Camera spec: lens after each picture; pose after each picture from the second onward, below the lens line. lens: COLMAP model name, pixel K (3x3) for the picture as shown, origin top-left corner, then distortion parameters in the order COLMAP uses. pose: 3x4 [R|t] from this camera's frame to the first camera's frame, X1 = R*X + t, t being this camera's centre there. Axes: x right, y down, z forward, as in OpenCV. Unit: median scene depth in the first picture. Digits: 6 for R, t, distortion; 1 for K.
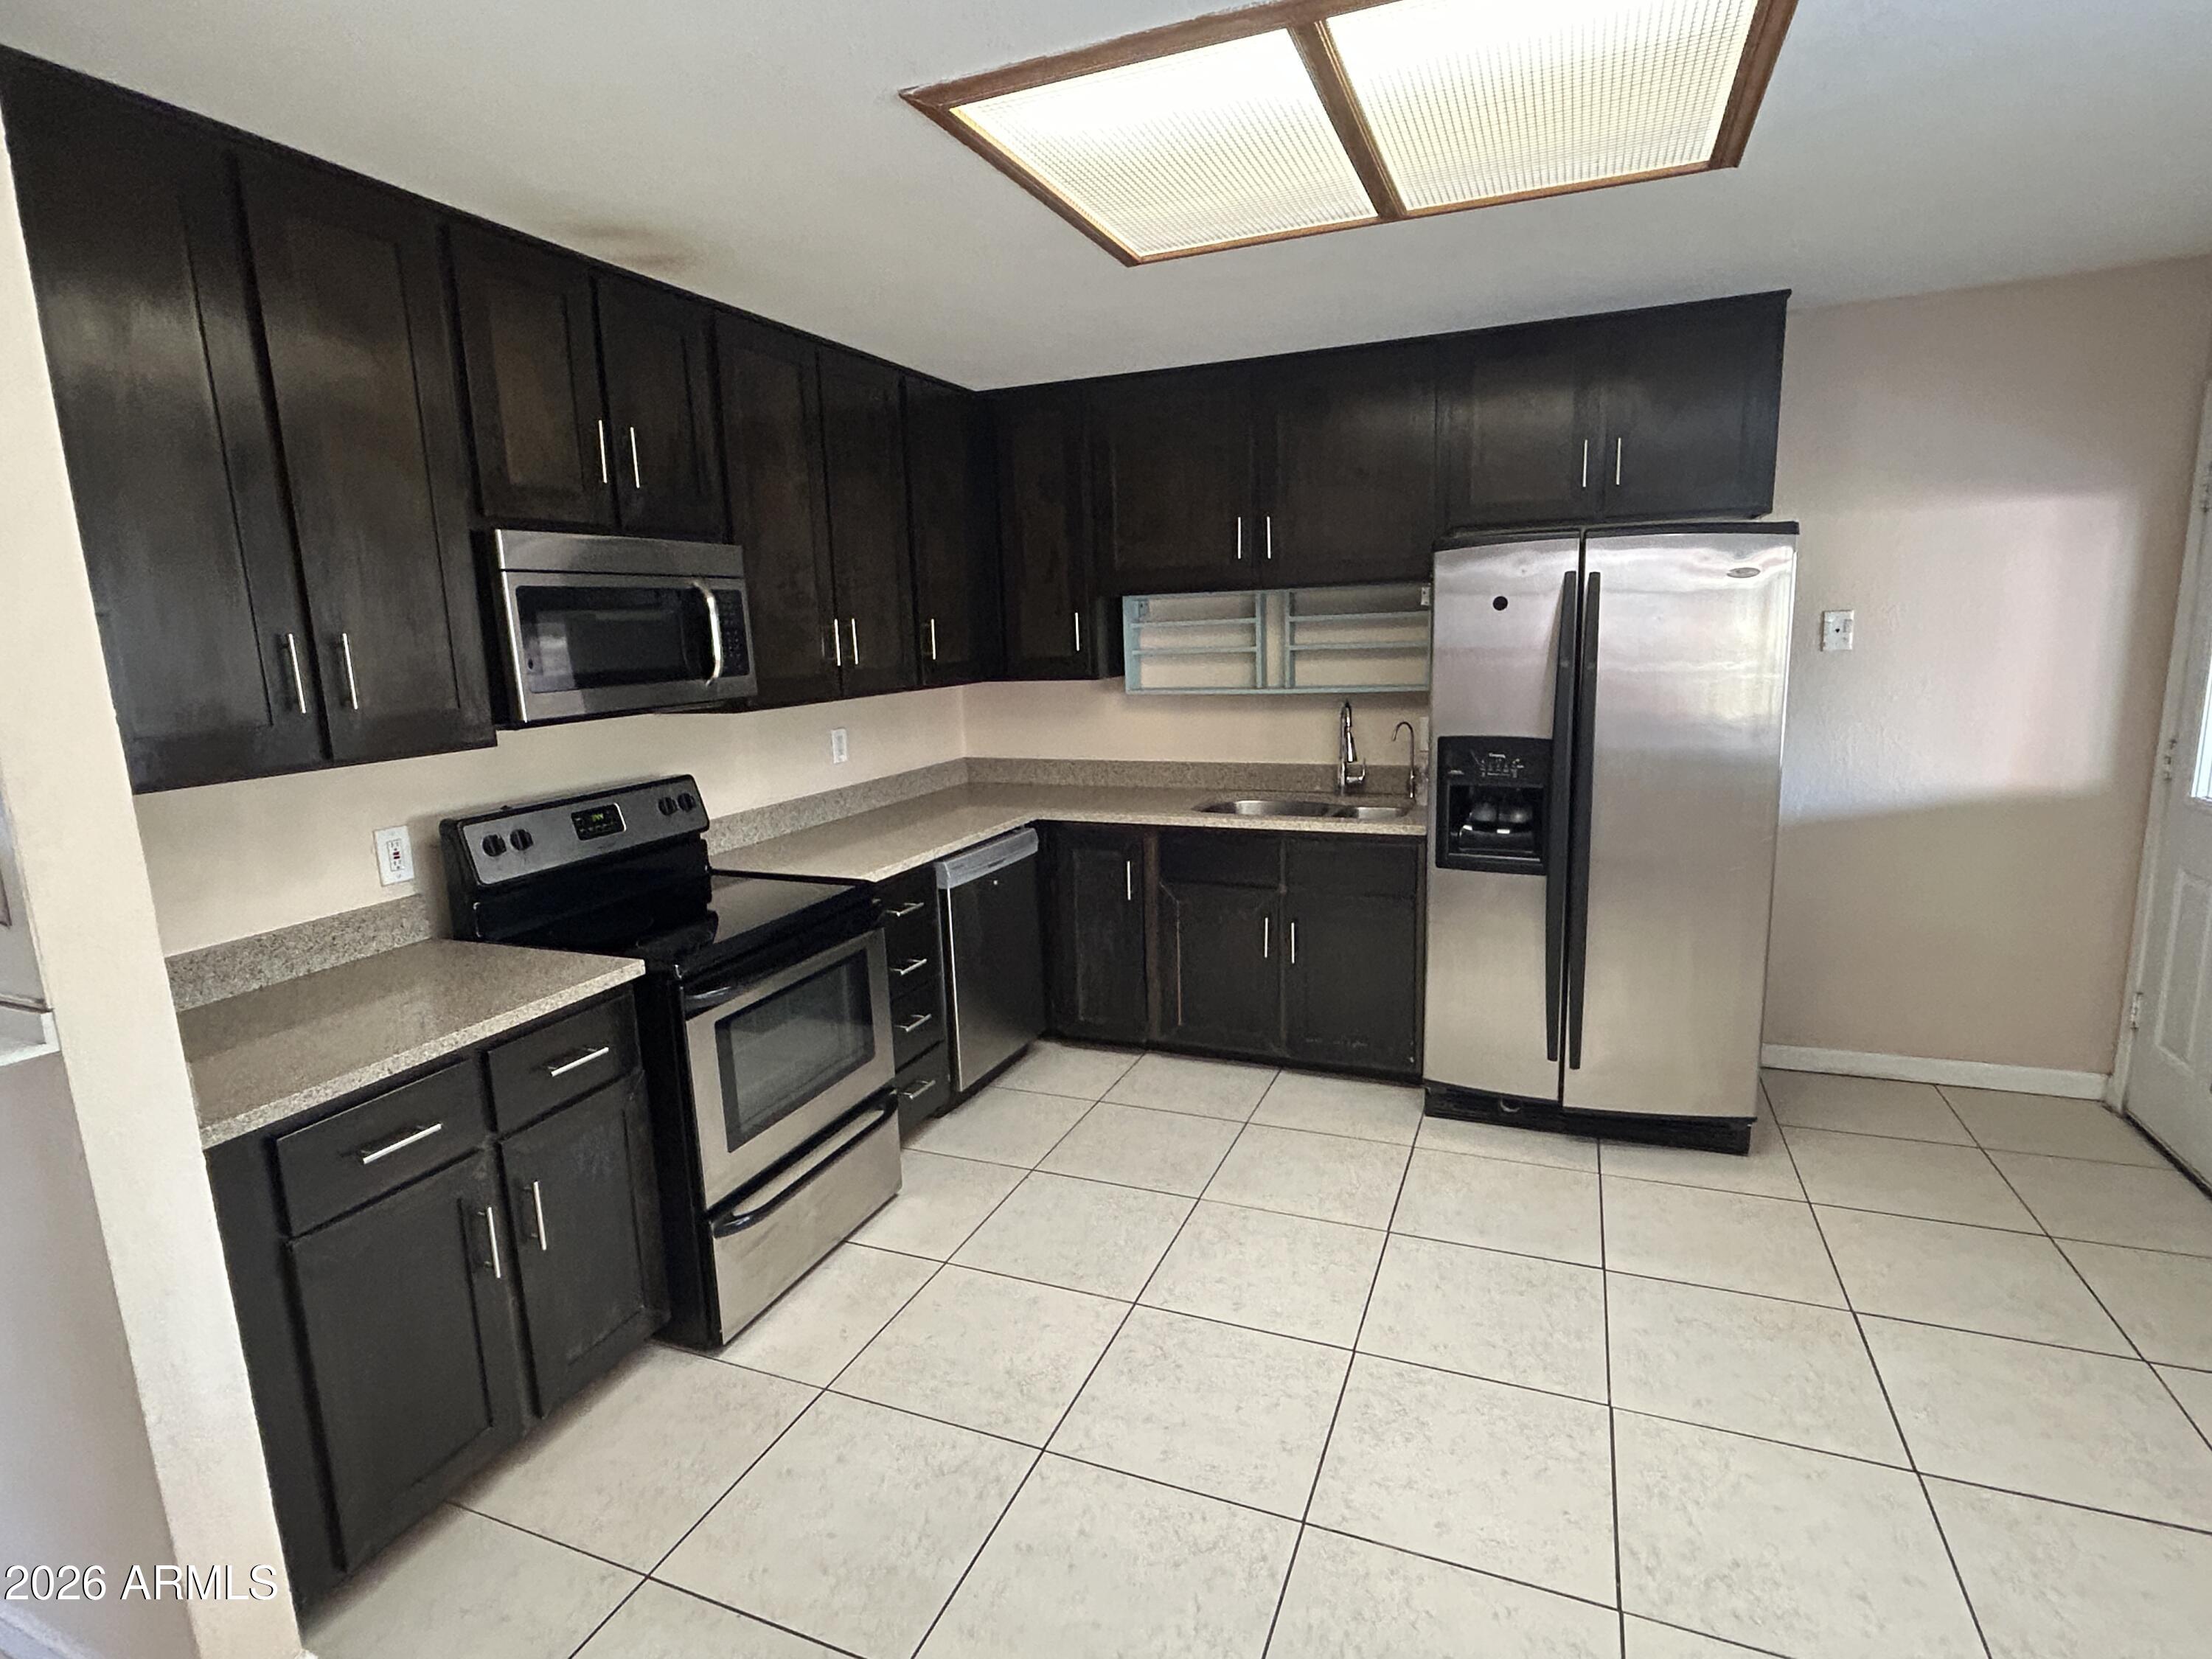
lens RADIAL K [[1140.5, 0, 1106.0], [0, 1140.5, 829.5], [0, 0, 1]] dist [-0.004928, -0.000802]
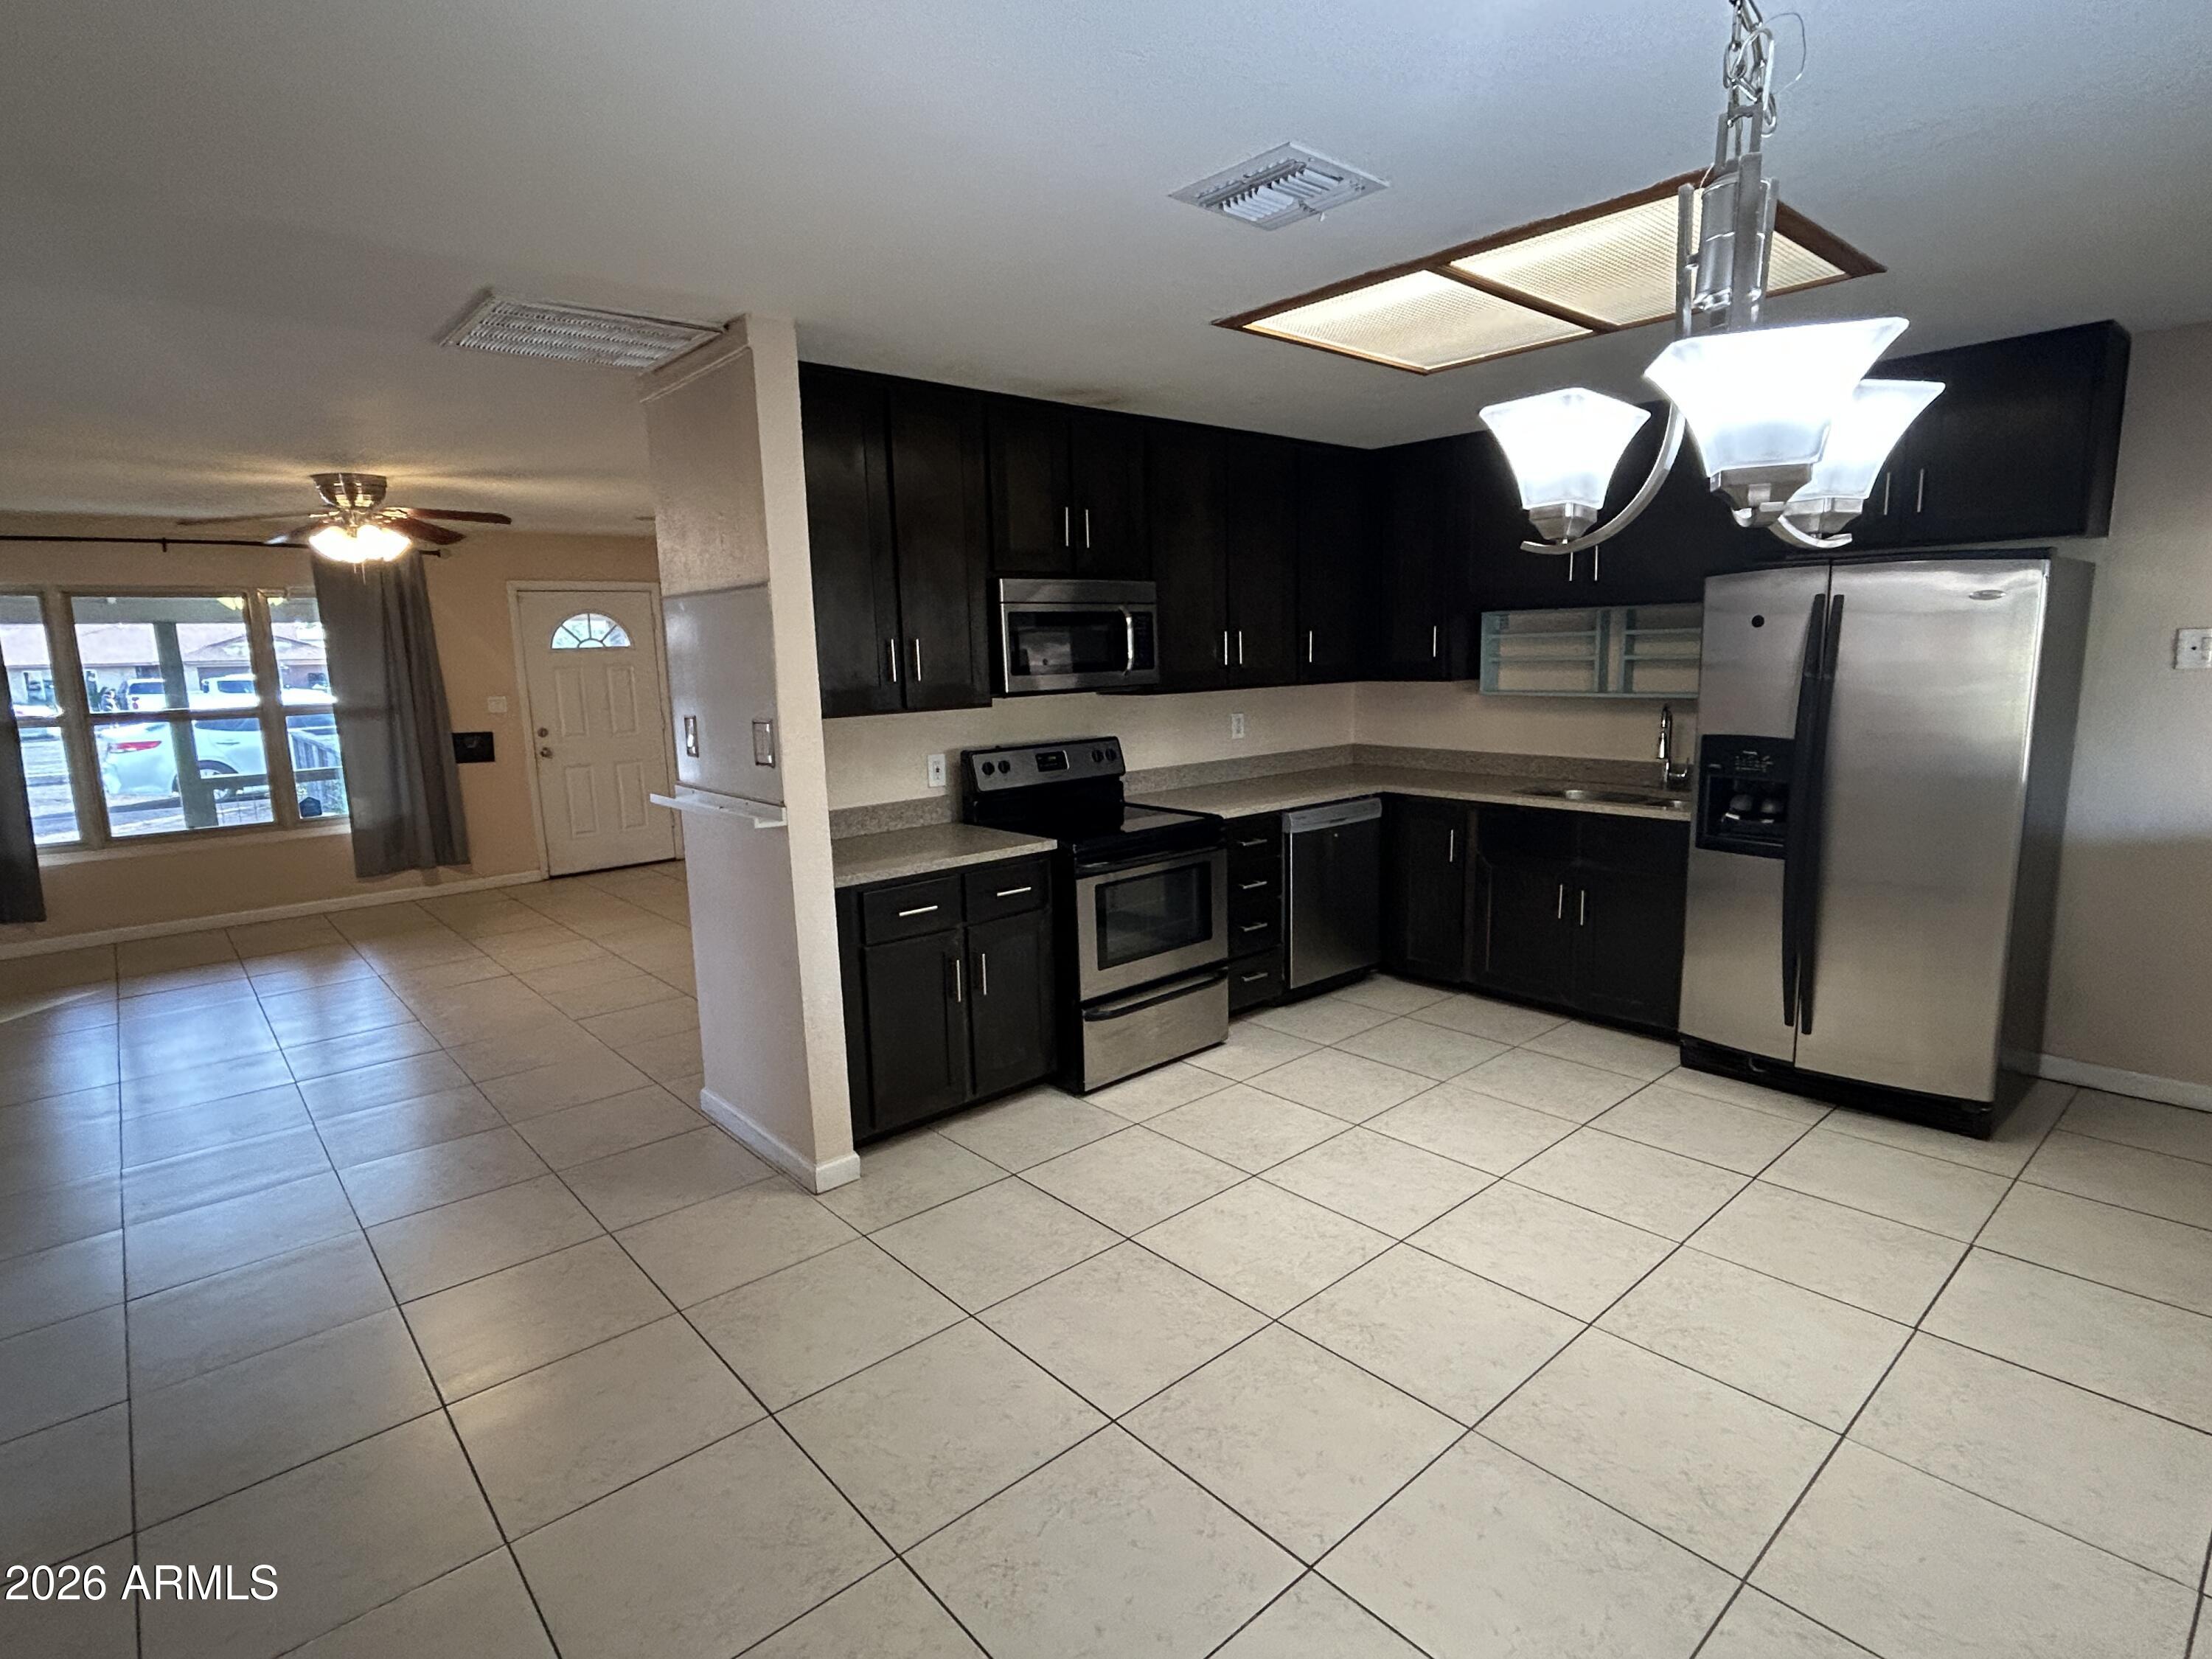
lens RADIAL K [[1150.5, 0, 1106.0], [0, 1150.5, 829.5], [0, 0, 1]] dist [-0.000308, 0.000662]
pose [[0.897761, 0.080837, -0.433003, 0.282600], [-0.083675, 0.996414, 0.012534, 0.055321], [0.432463, 0.024979, 0.901306, -0.348450]]
